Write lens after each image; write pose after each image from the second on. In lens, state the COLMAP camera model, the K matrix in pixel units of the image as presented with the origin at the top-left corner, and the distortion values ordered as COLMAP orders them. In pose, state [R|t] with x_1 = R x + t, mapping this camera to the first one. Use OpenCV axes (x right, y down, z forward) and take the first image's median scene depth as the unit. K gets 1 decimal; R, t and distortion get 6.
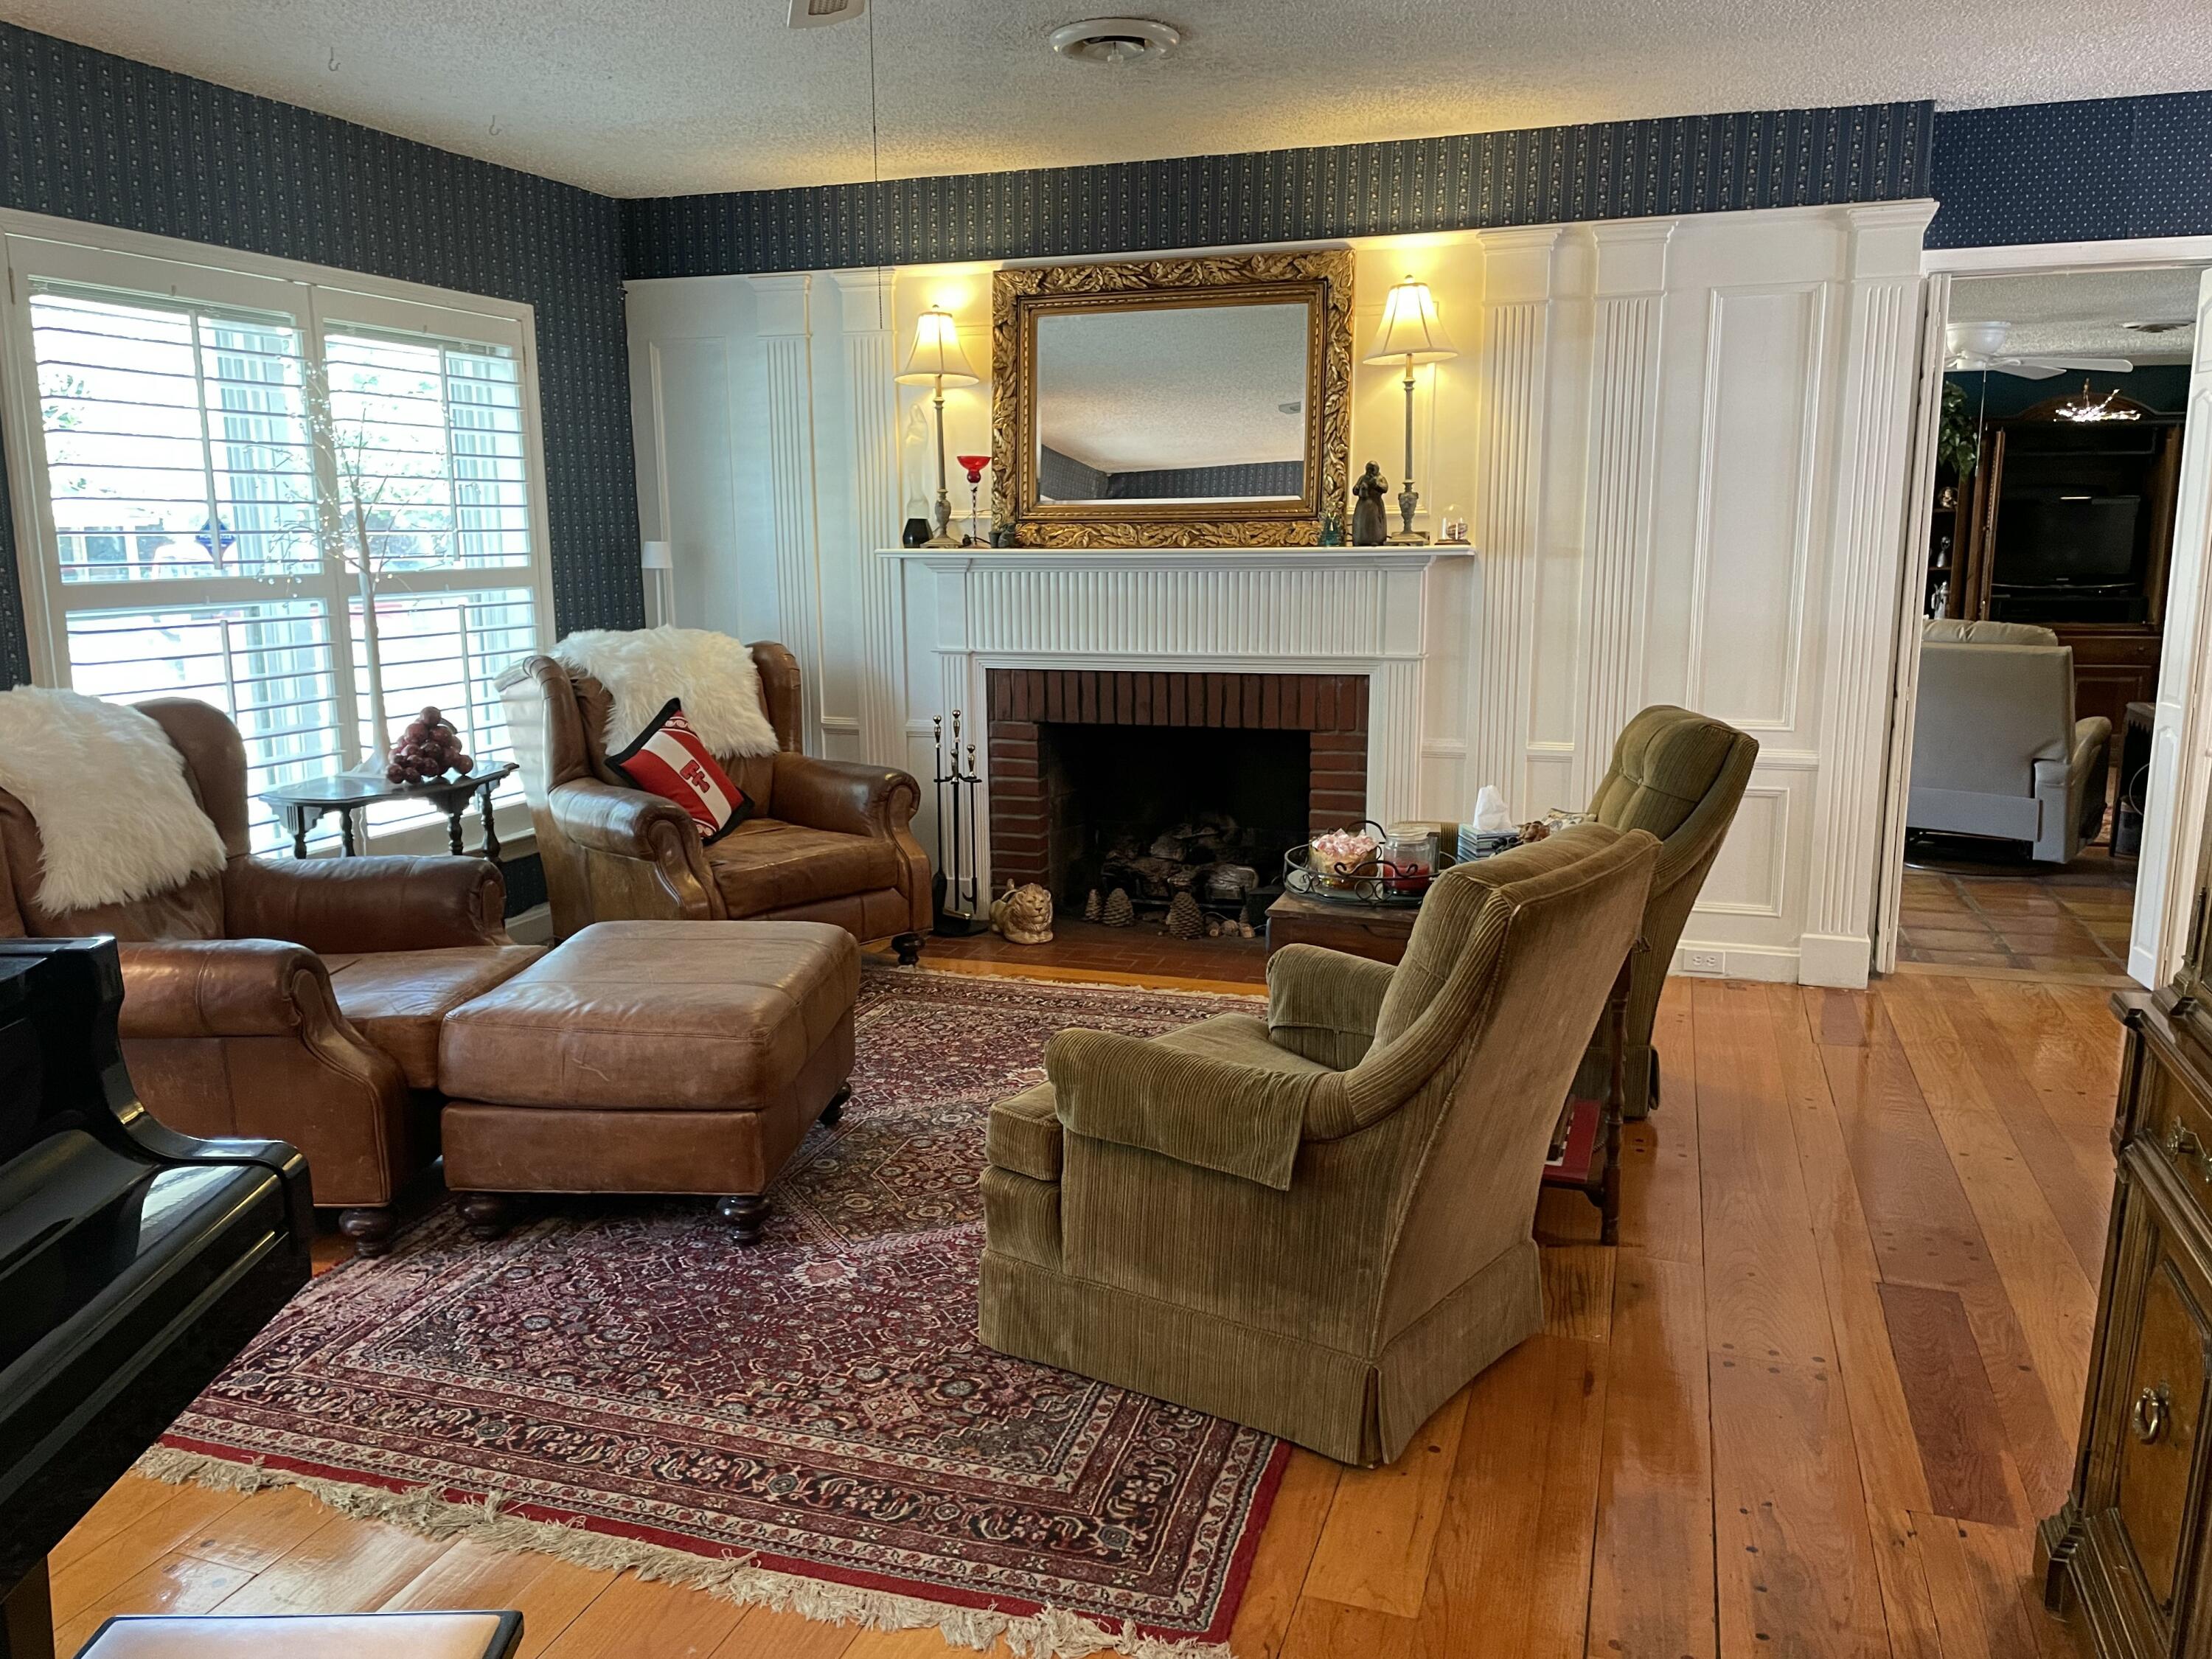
lens RADIAL K [[1665.6, 0, 1112.4], [0, 1665.6, 828.6], [0, 0, 1]] dist [0.093450, -0.123823]
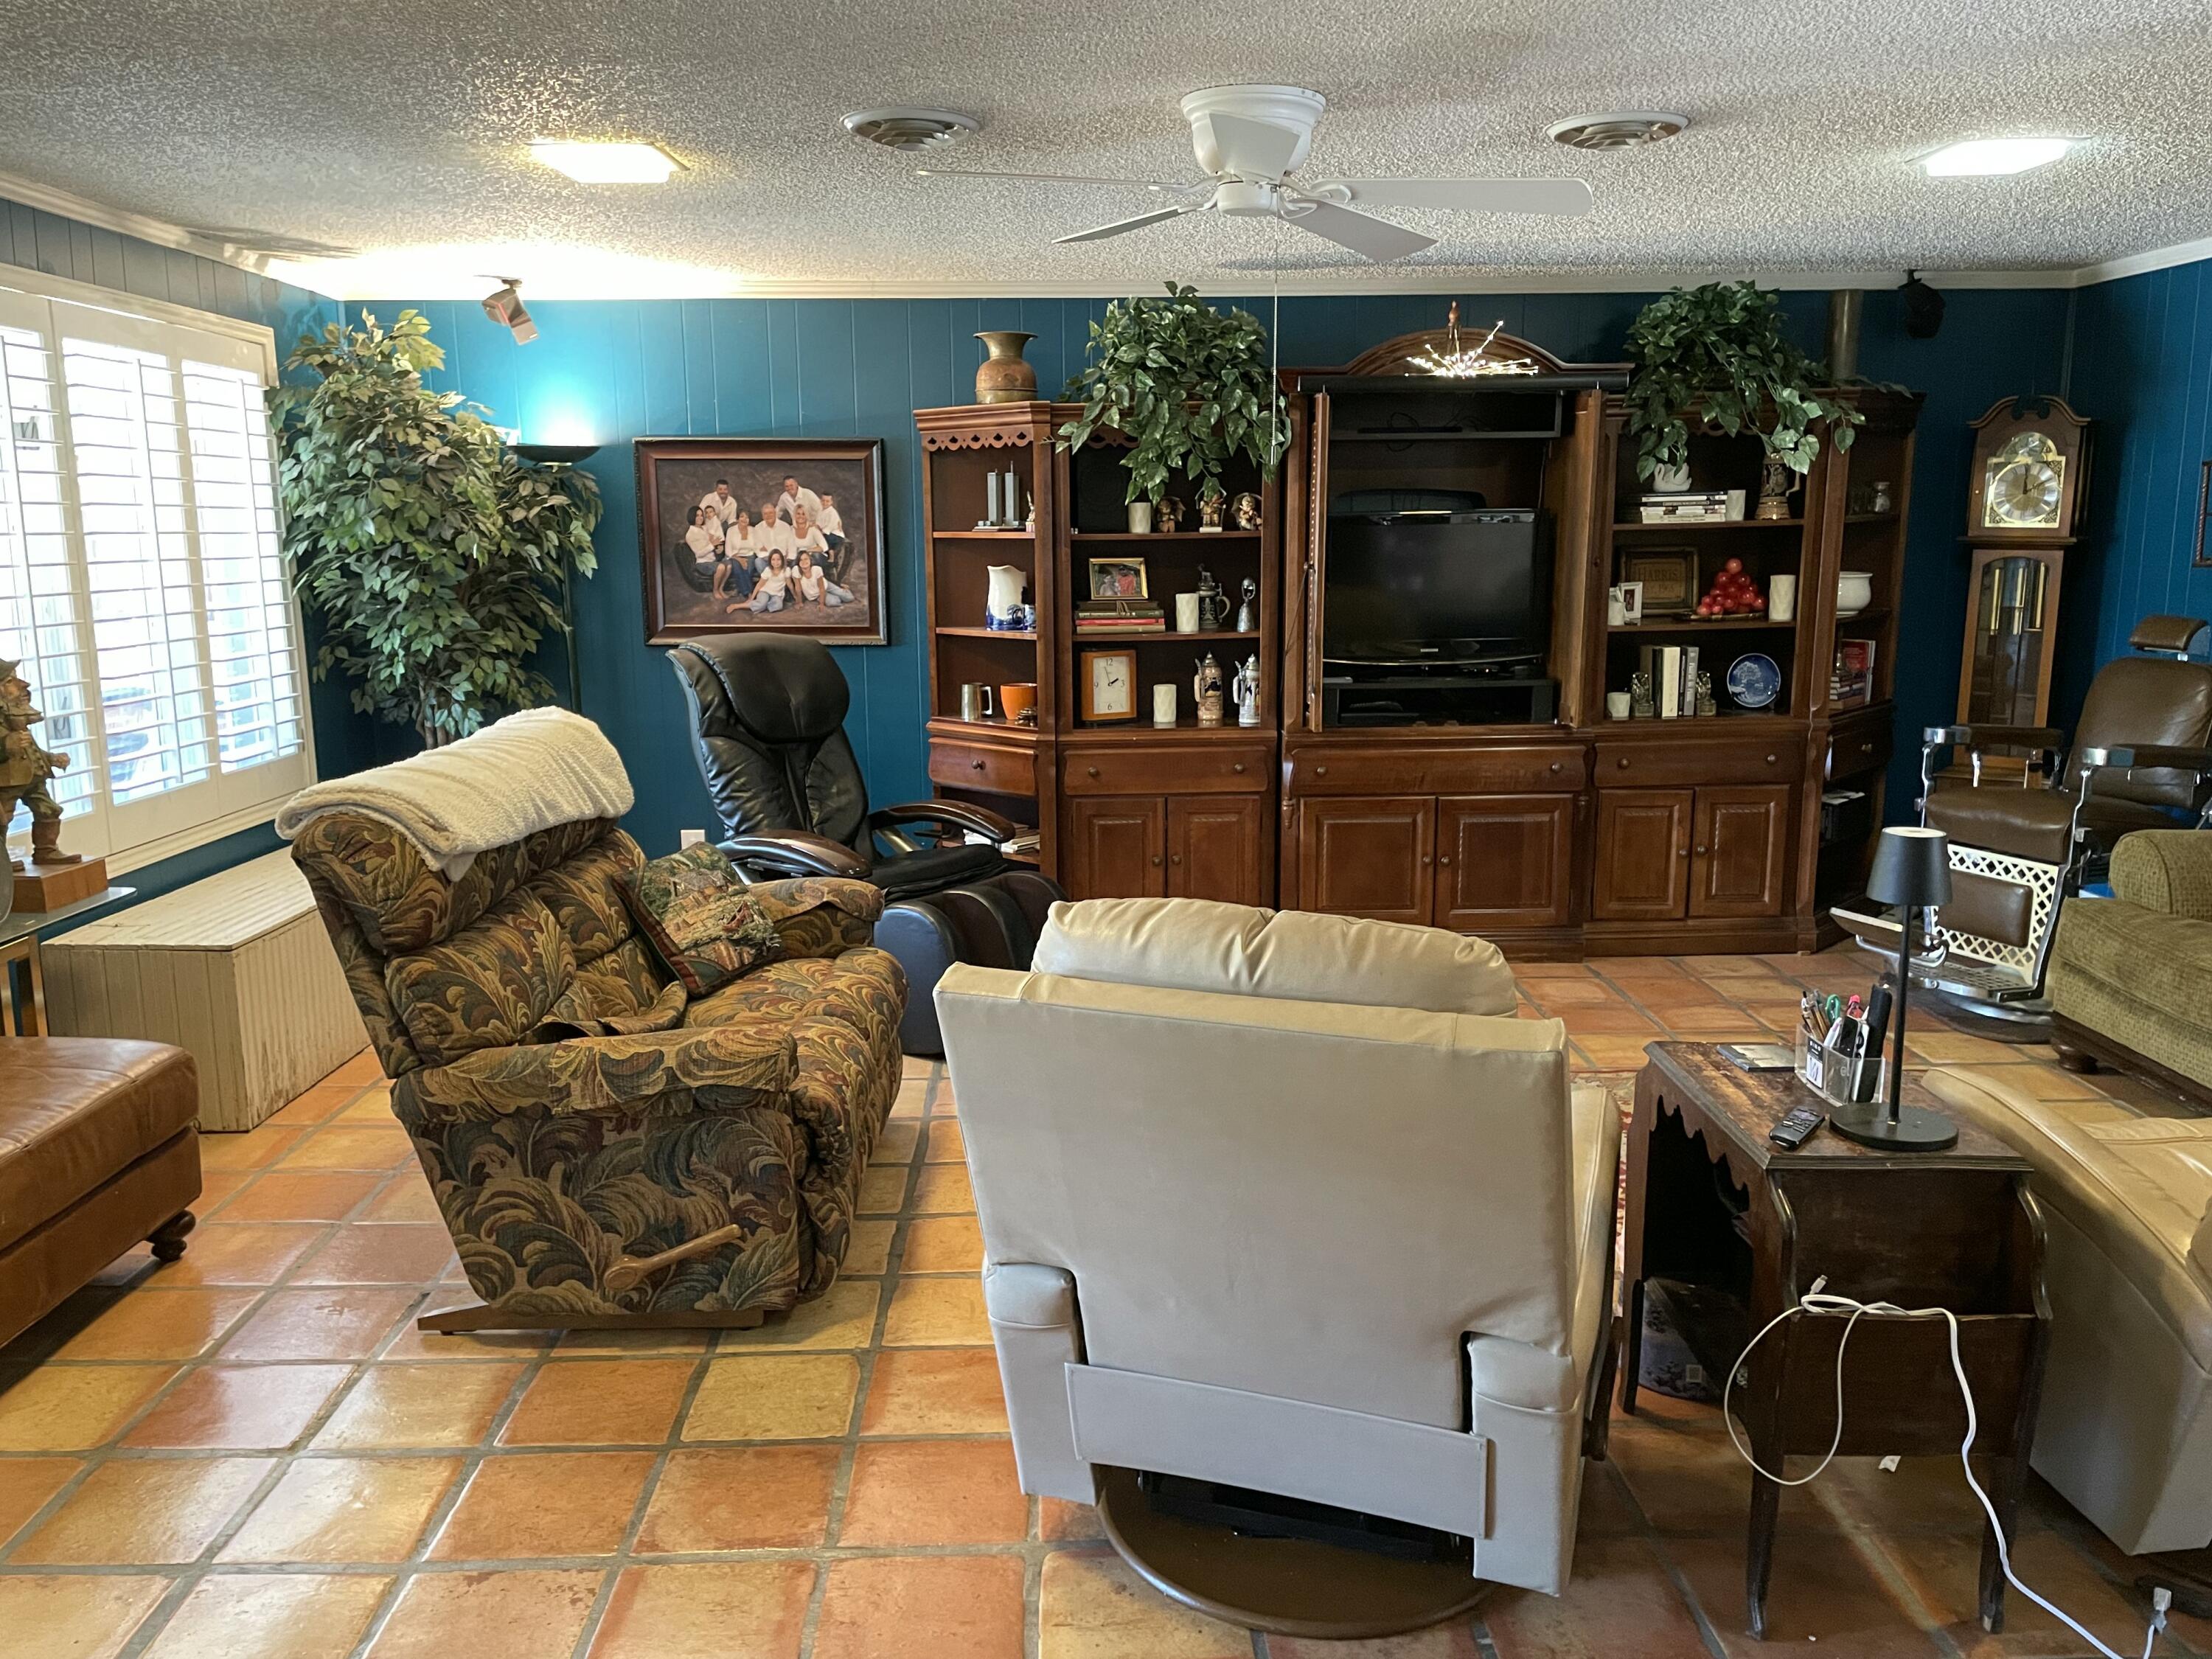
lens RADIAL K [[1665.6, 0, 1094.3], [0, 1665.6, 826.4], [0, 0, 1]] dist [0.093450, -0.123823]
pose [[0.944162, -0.059920, 0.323987, 0.266250], [0.061221, 0.998105, 0.006185, -0.100022], [-0.323744, 0.013996, 0.946041, 0.504216]]
